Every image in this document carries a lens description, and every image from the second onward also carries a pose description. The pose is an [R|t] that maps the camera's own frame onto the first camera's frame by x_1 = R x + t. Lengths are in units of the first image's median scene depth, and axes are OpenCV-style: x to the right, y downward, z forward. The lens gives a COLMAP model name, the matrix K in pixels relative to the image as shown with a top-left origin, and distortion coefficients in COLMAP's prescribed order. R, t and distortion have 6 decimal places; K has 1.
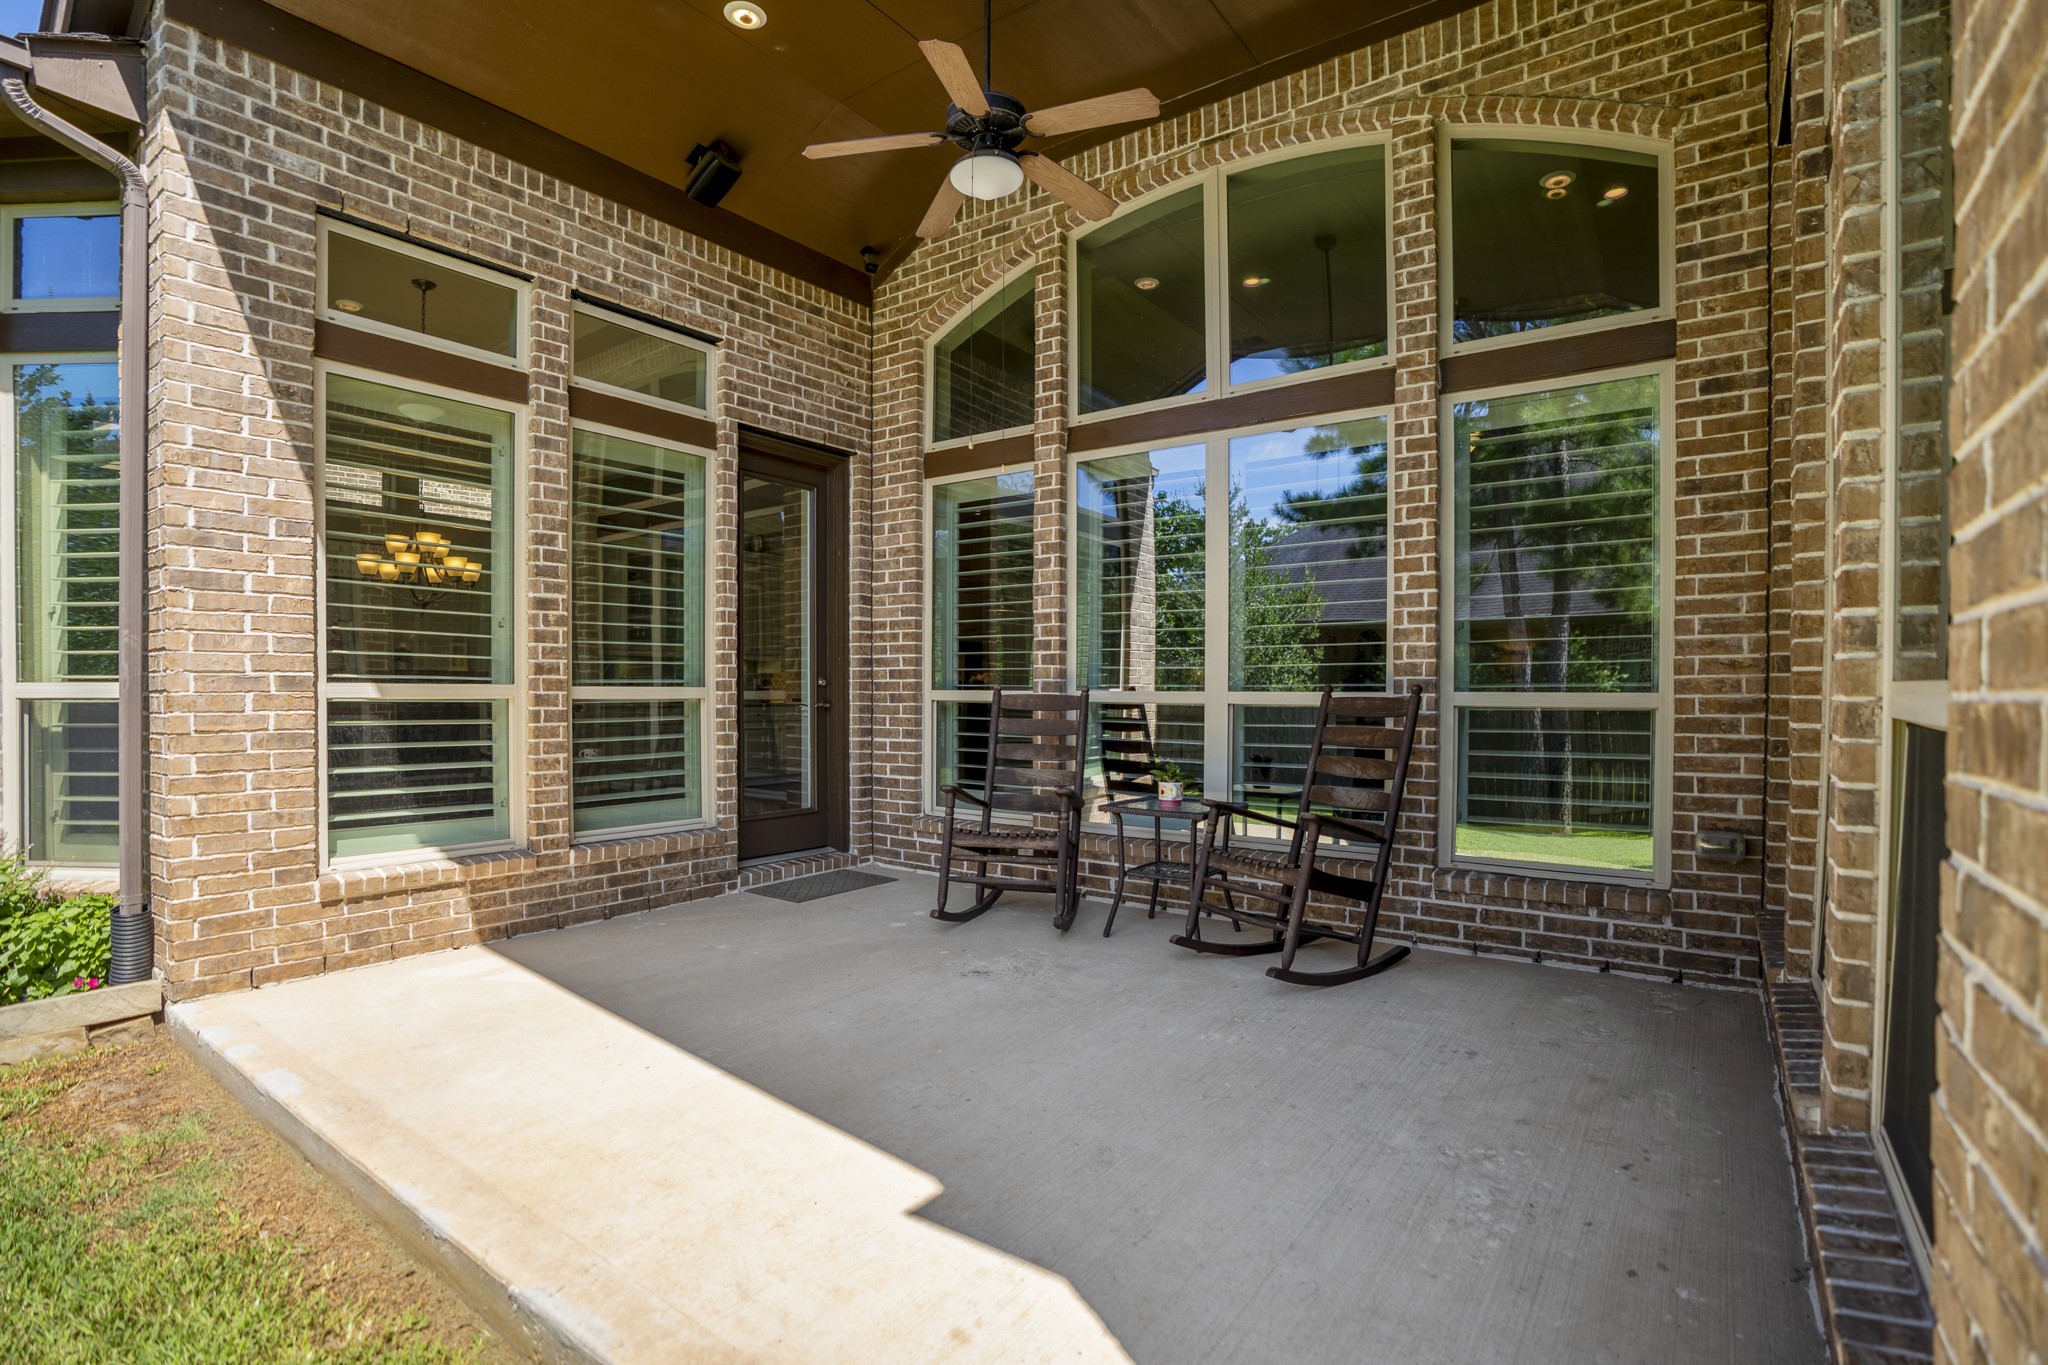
lens RADIAL K [[944.0, 0, 1009.5], [0, 944.0, 695.9], [0, 0, 1]] dist [-0.005615, 0.000051]
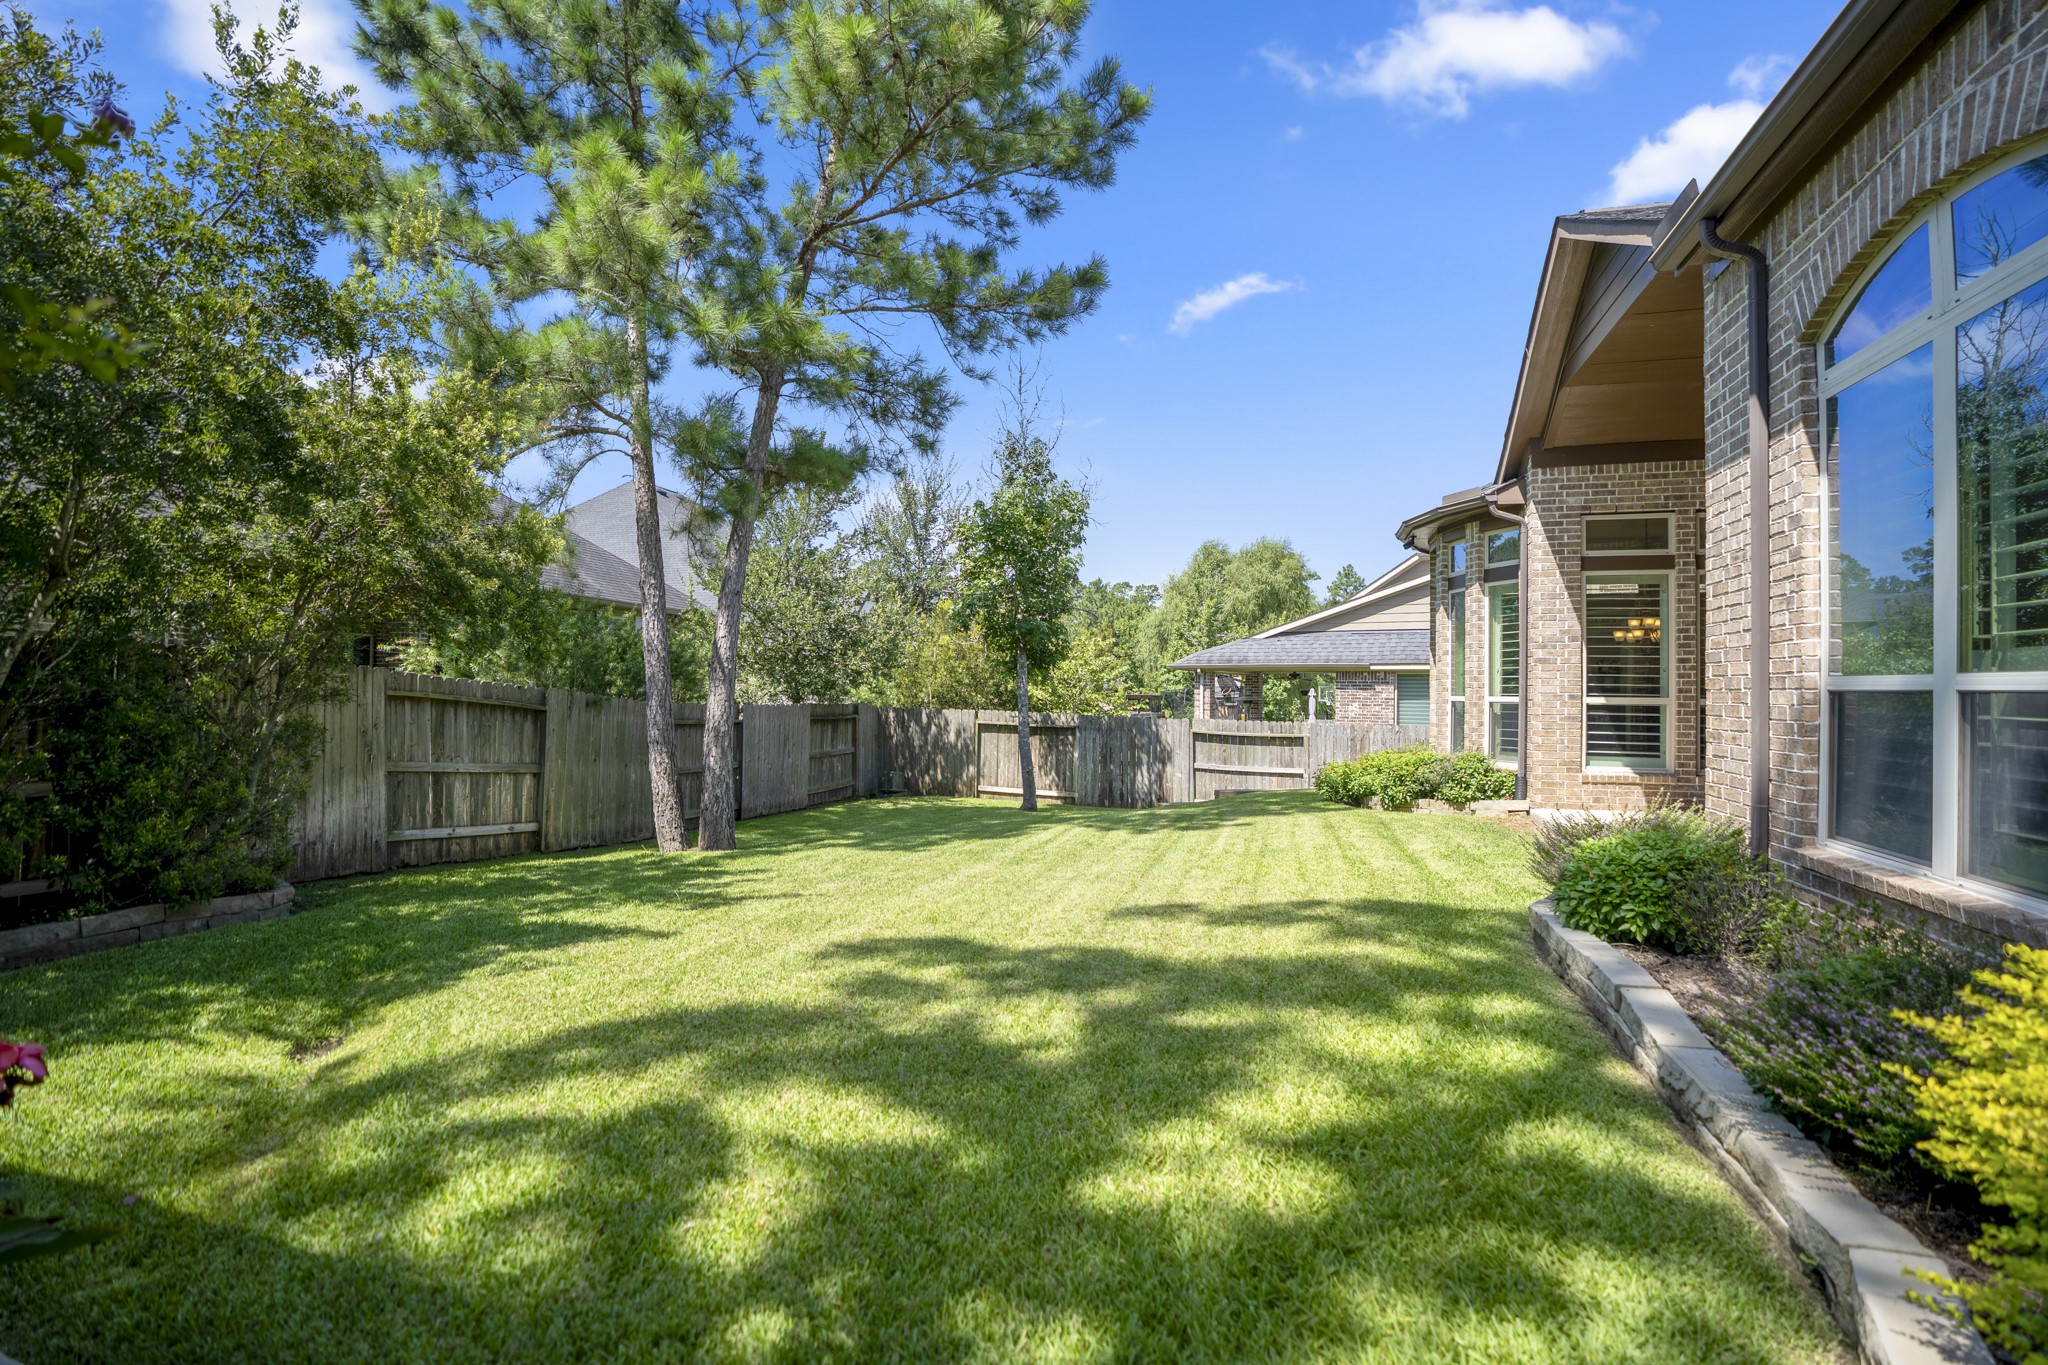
lens RADIAL K [[944.0, 0, 1009.1], [0, 944.0, 690.7], [0, 0, 1]] dist [-0.005615, 0.000051]
pose [[0.313795, 0.001702, -0.949489, 1.184552], [-0.005054, 0.999987, 0.000122, -0.023872], [0.949477, 0.004760, 0.313800, -1.260061]]
